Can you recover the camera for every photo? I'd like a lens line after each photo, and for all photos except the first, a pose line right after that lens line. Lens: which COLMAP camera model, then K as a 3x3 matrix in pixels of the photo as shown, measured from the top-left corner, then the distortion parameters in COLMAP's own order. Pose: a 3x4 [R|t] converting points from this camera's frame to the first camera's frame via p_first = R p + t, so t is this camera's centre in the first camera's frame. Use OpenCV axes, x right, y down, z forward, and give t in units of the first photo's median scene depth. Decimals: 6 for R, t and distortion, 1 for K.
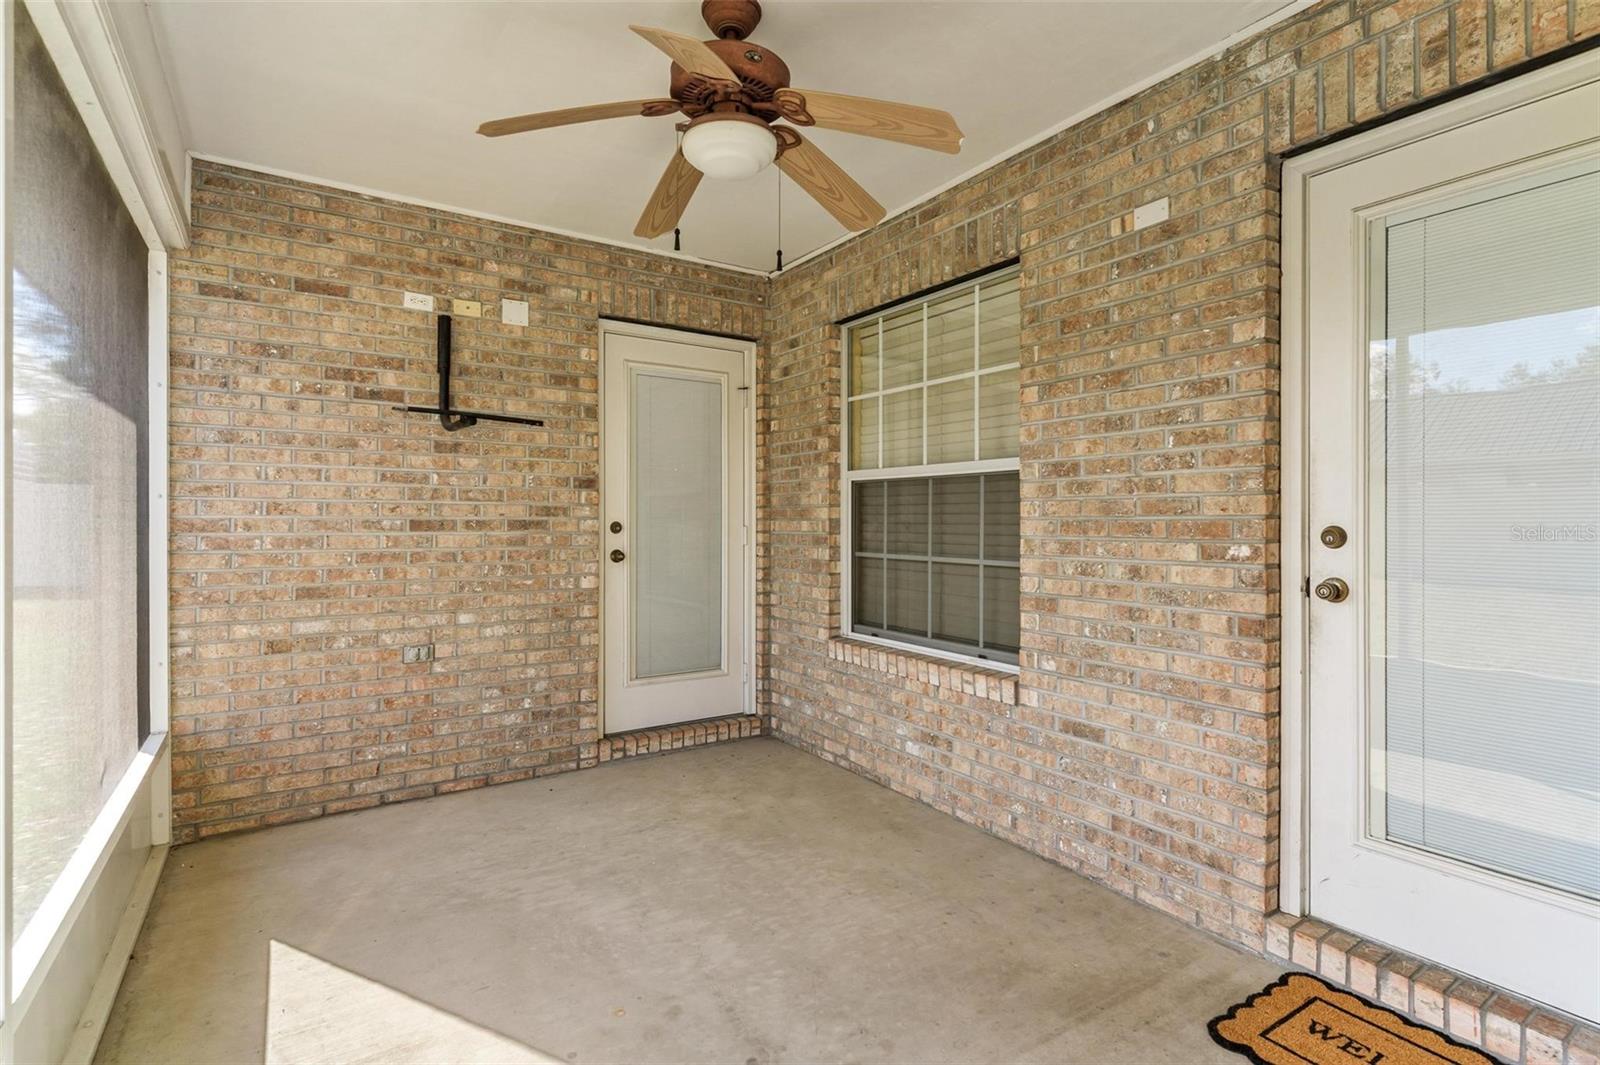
lens RADIAL K [[771.7, 0, 801.3], [0, 771.7, 525.7], [0, 0, 1]] dist [0.001705, 0.000562]
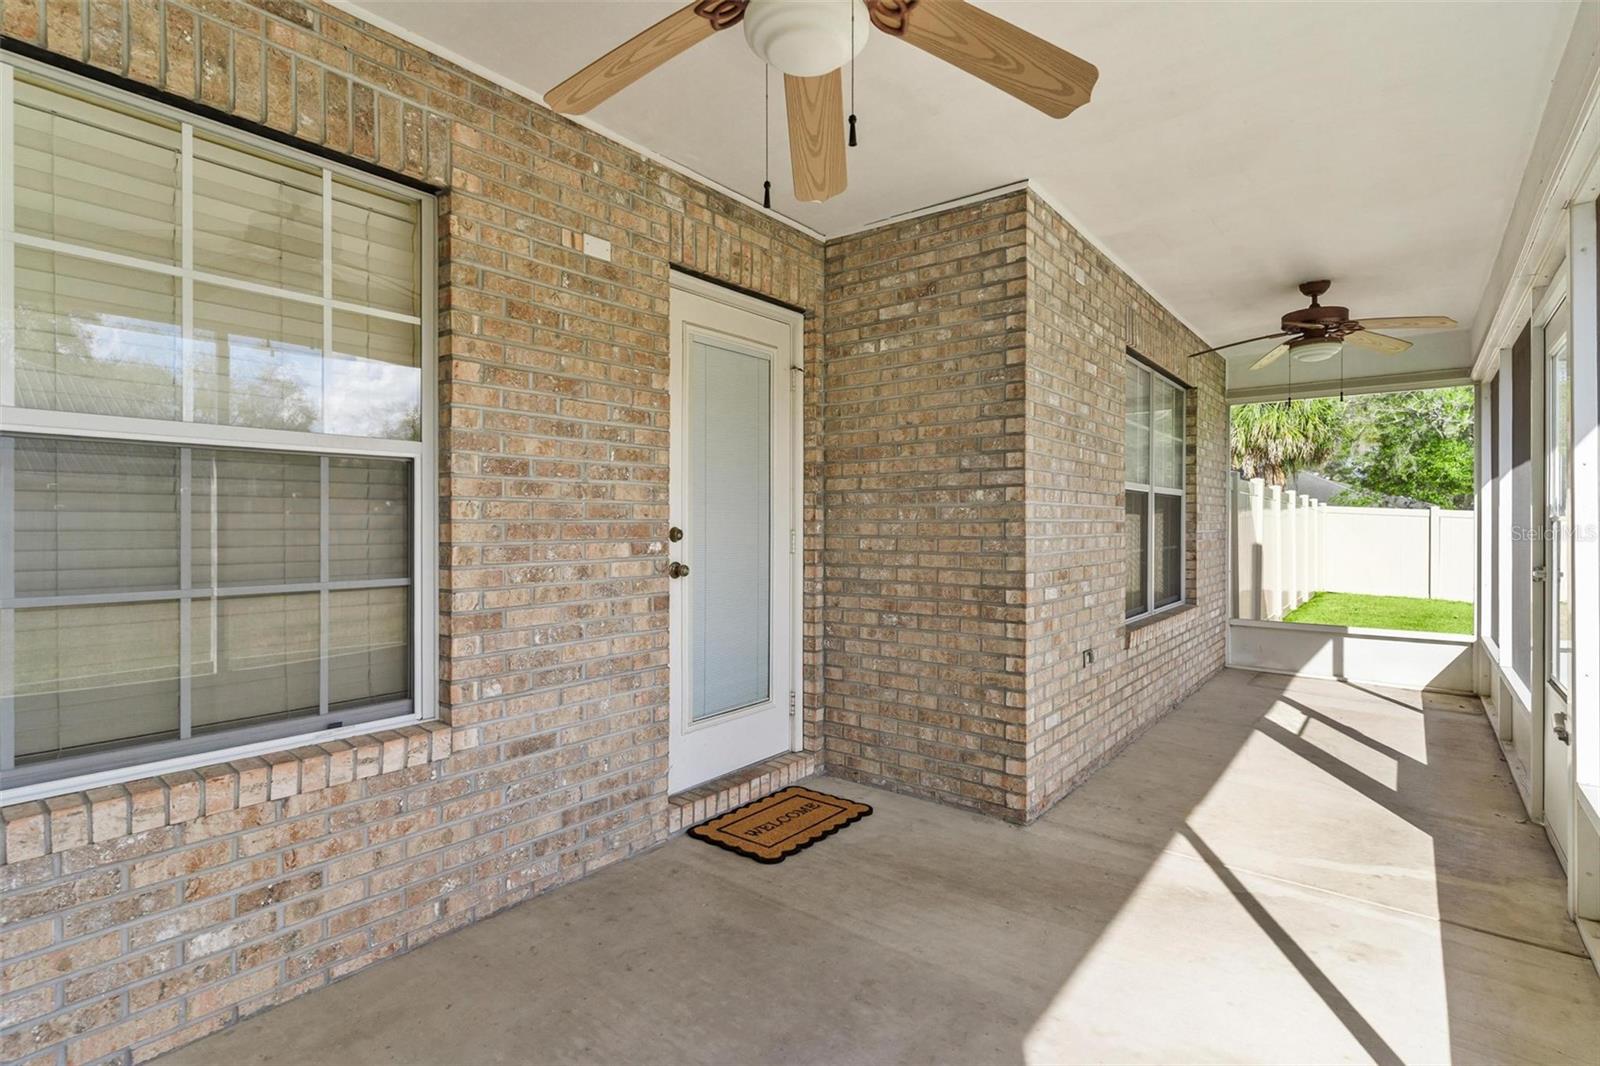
lens RADIAL K [[771.7, 0, 801.3], [0, 771.7, 526.2], [0, 0, 1]] dist [0.001705, 0.000562]
pose [[-0.312668, -0.006774, 0.949838, -0.700089], [0.003960, 0.999957, 0.008435, -0.011375], [-0.949854, 0.006399, -0.312628, 1.076377]]
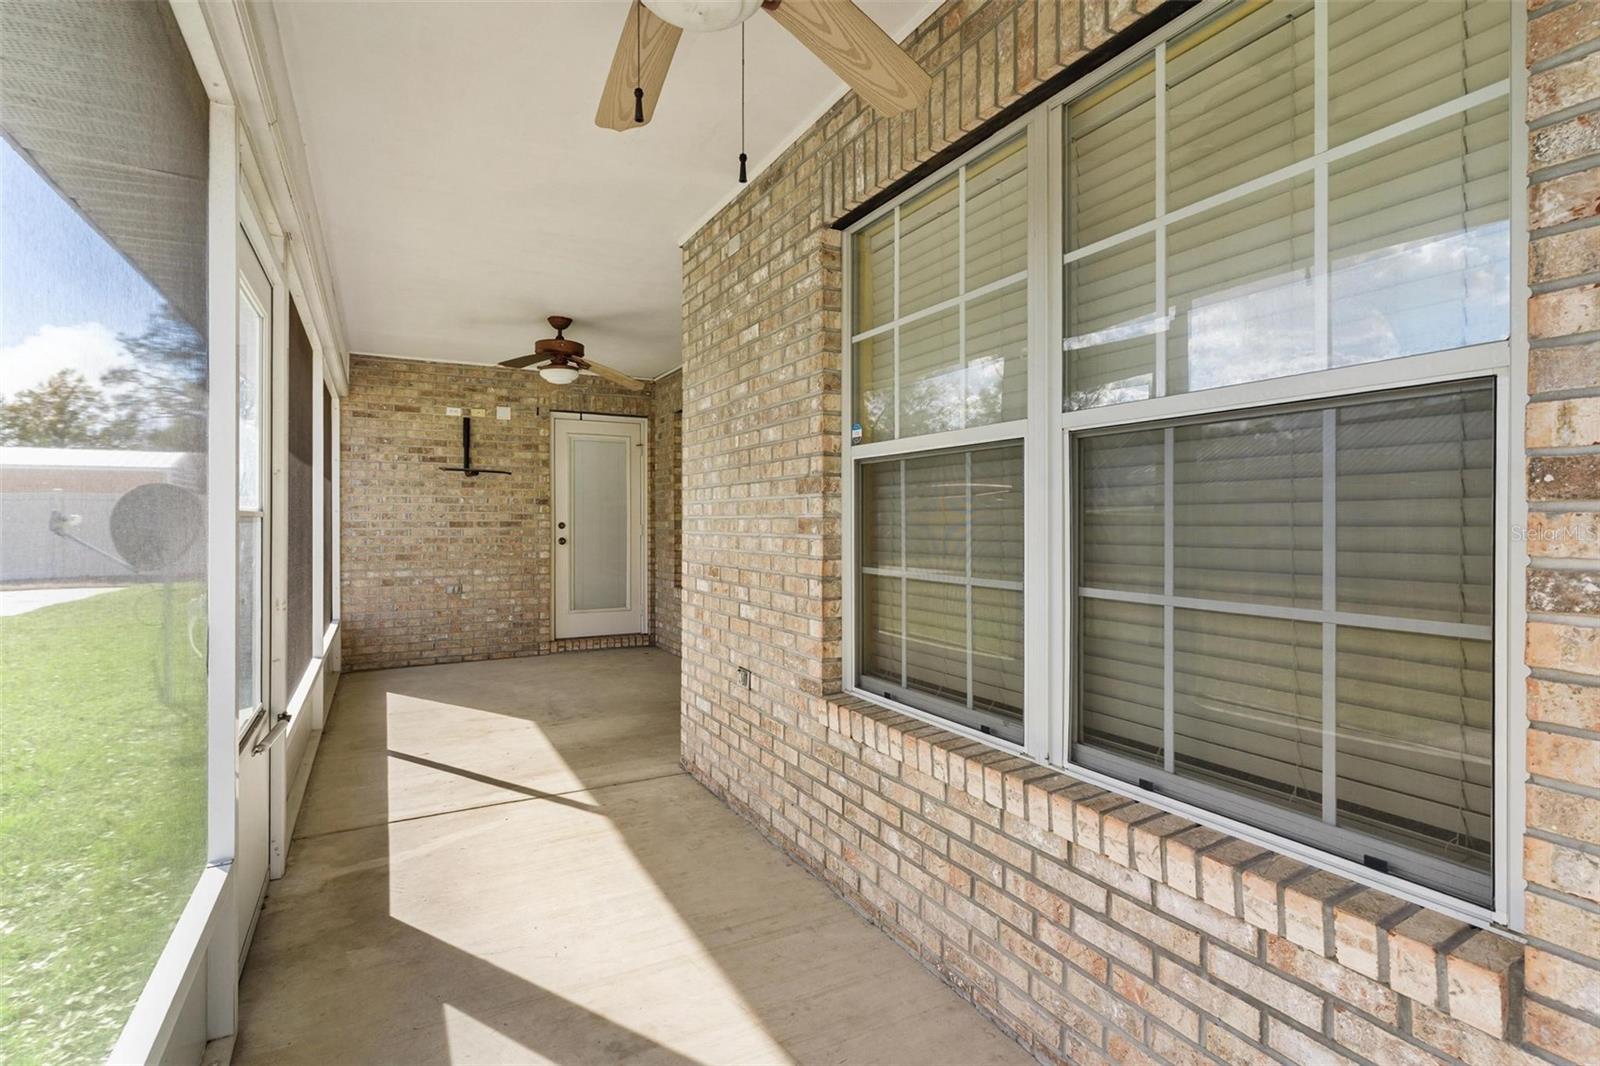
lens RADIAL K [[771.7, 0, 801.3], [0, 771.7, 526.2], [0, 0, 1]] dist [0.001705, 0.000562]
pose [[0.996062, -0.001595, -0.088647, 0.543150], [0.001584, 0.999999, -0.000191, 0.005813], [0.088647, 0.000050, 0.996063, -0.855339]]
